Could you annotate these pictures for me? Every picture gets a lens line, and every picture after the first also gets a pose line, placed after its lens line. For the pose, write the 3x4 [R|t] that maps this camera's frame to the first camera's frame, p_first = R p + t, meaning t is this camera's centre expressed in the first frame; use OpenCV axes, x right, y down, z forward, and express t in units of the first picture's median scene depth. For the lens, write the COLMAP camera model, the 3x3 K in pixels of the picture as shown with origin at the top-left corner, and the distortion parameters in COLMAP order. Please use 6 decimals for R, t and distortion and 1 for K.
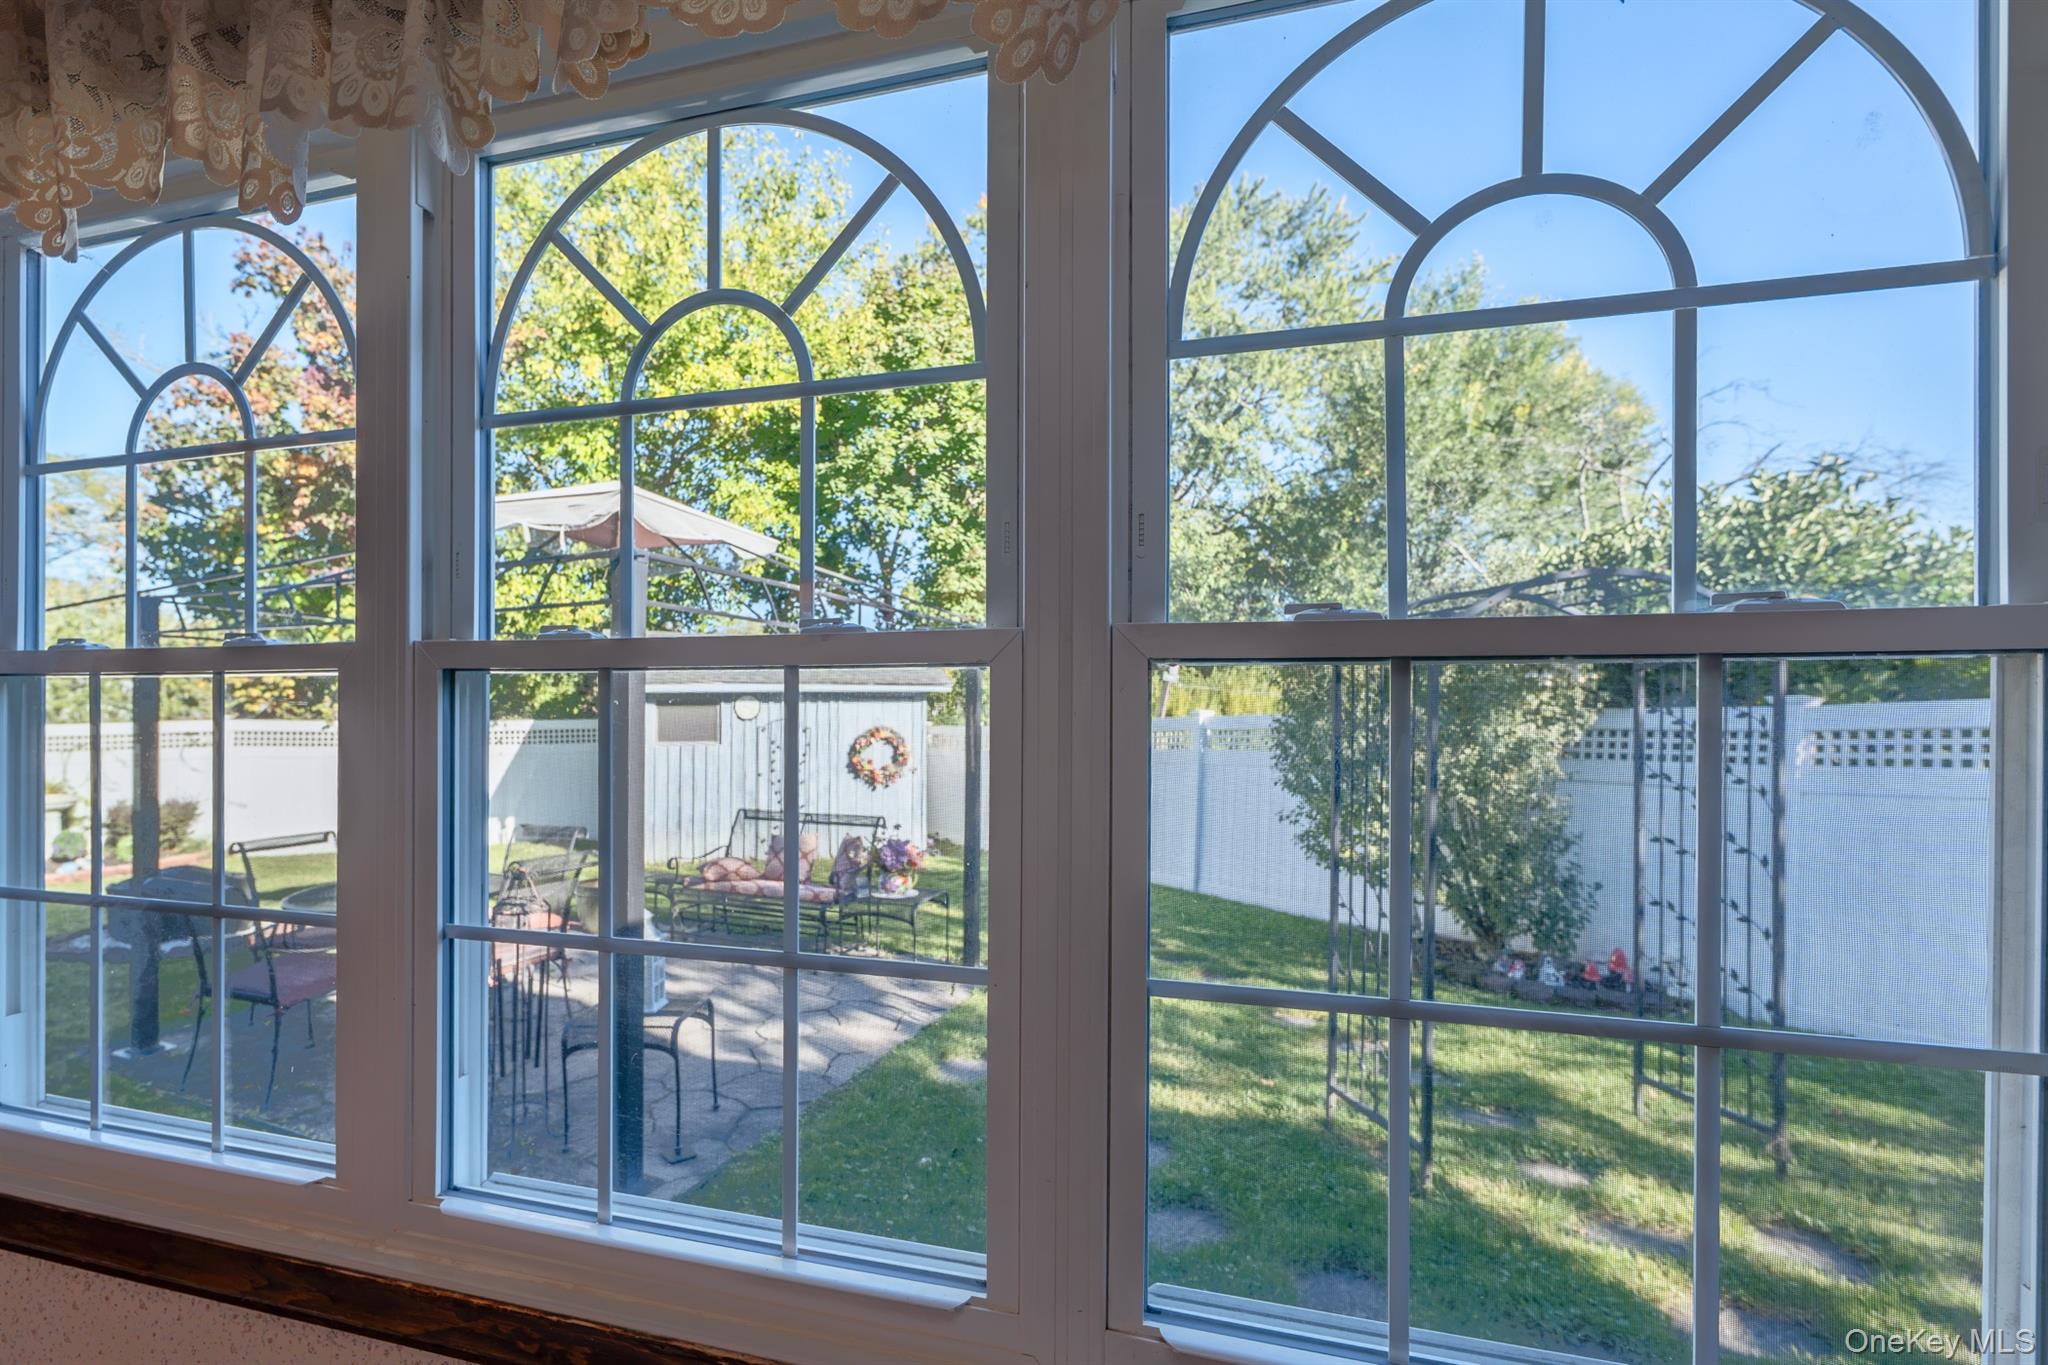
lens RADIAL K [[852.9, 0, 932.4], [0, 852.9, 712.3], [0, 0, 1]] dist [0.001409, -0.000707]
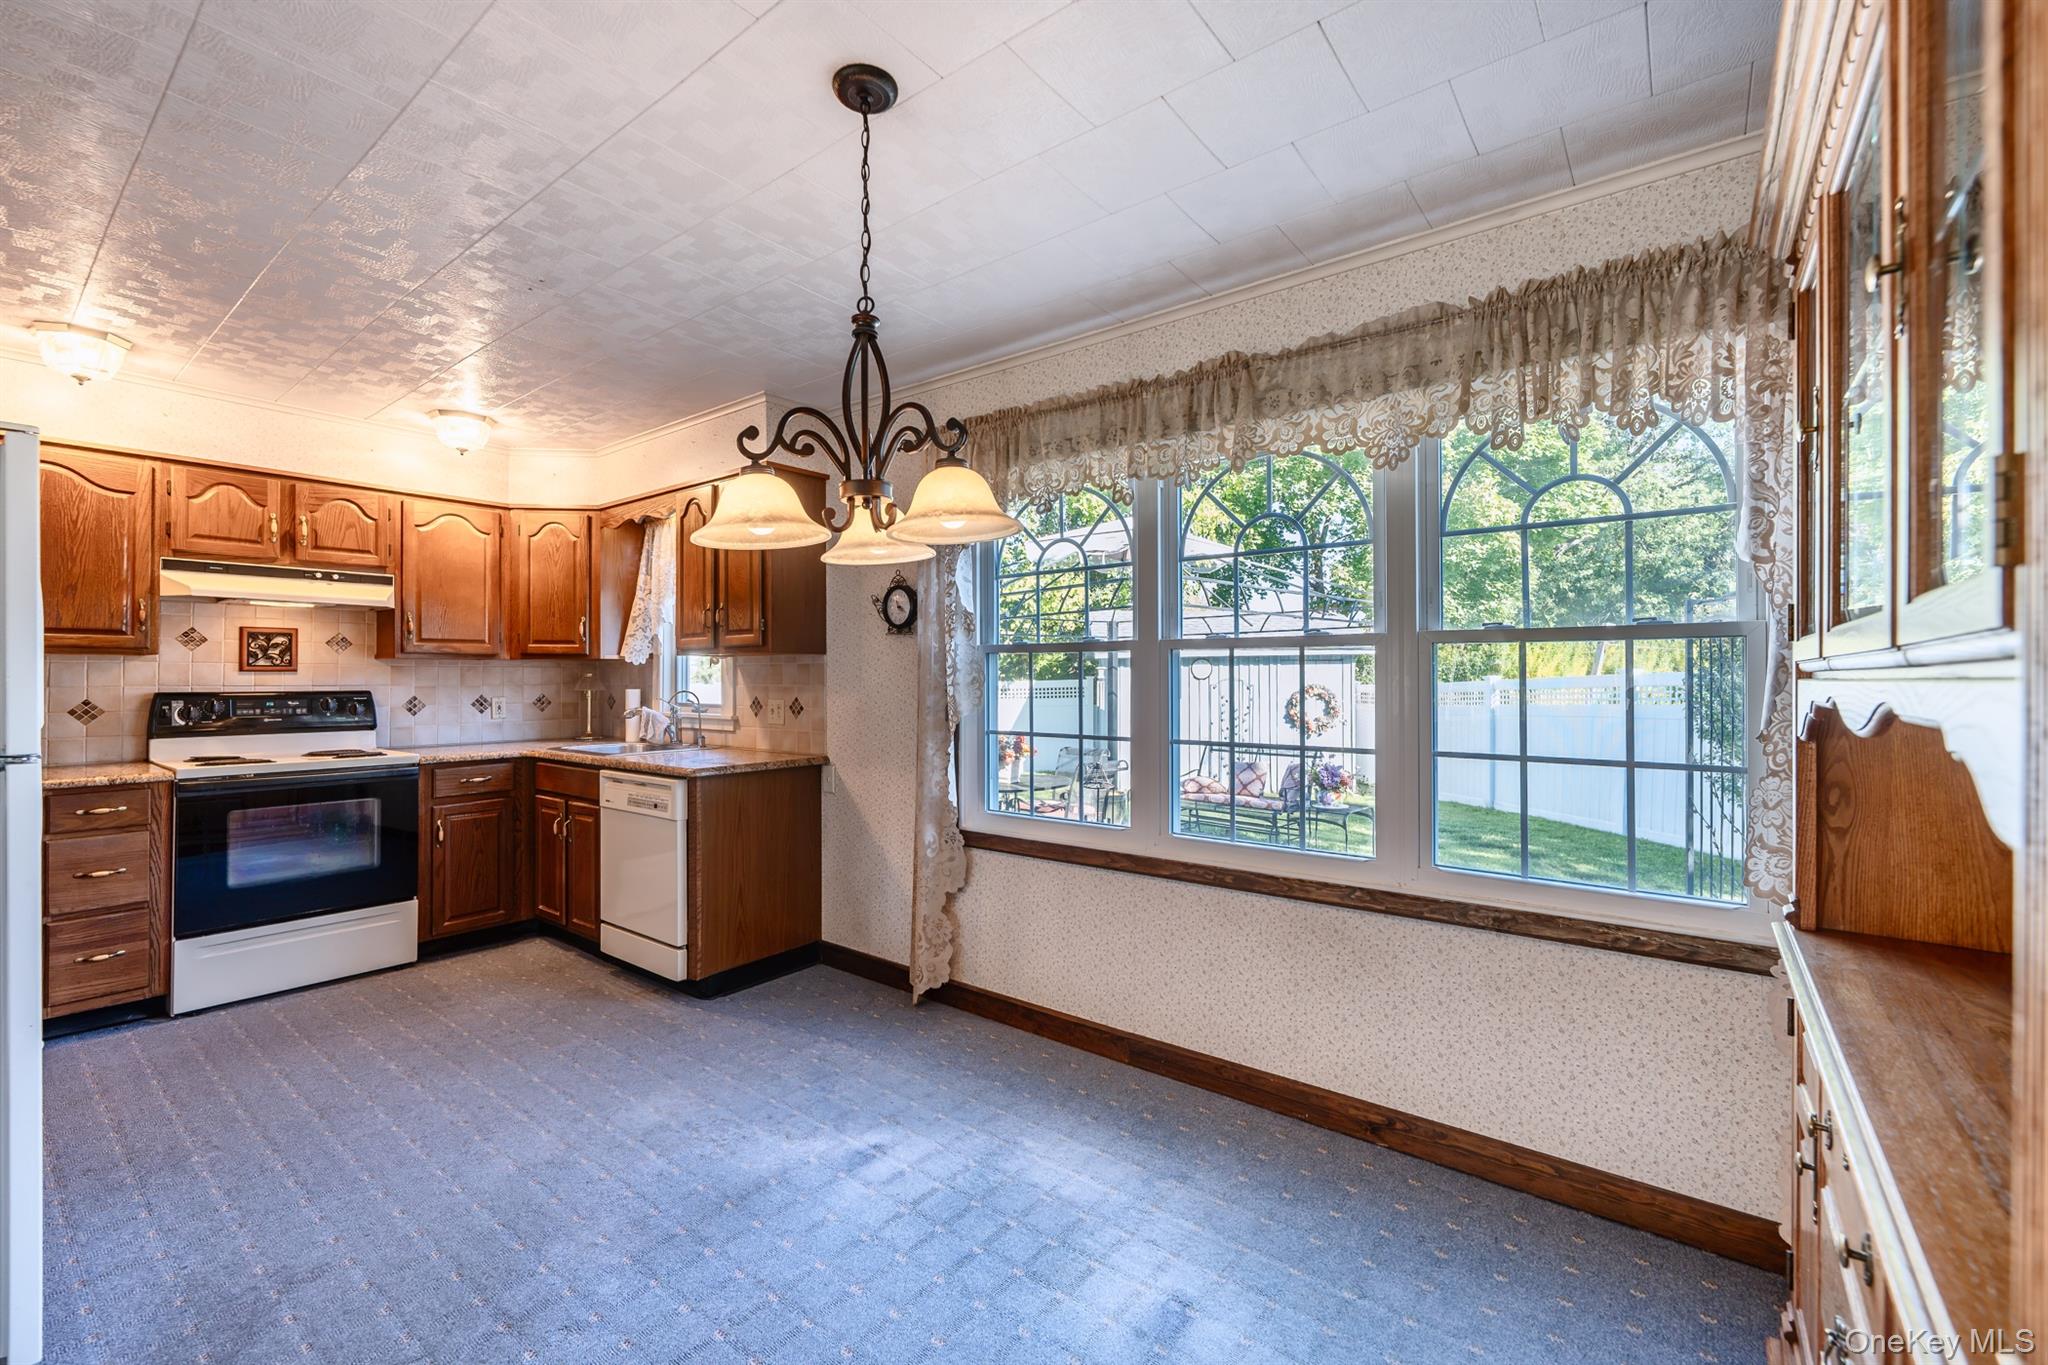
lens RADIAL K [[852.9, 0, 1017.0], [0, 852.9, 670.8], [0, 0, 1]] dist [0.001409, -0.000707]
pose [[0.926190, -0.008402, -0.376964, 0.005710], [0.005687, 0.999949, -0.008313, 0.008660], [0.377015, 0.005555, 0.926191, -0.377214]]
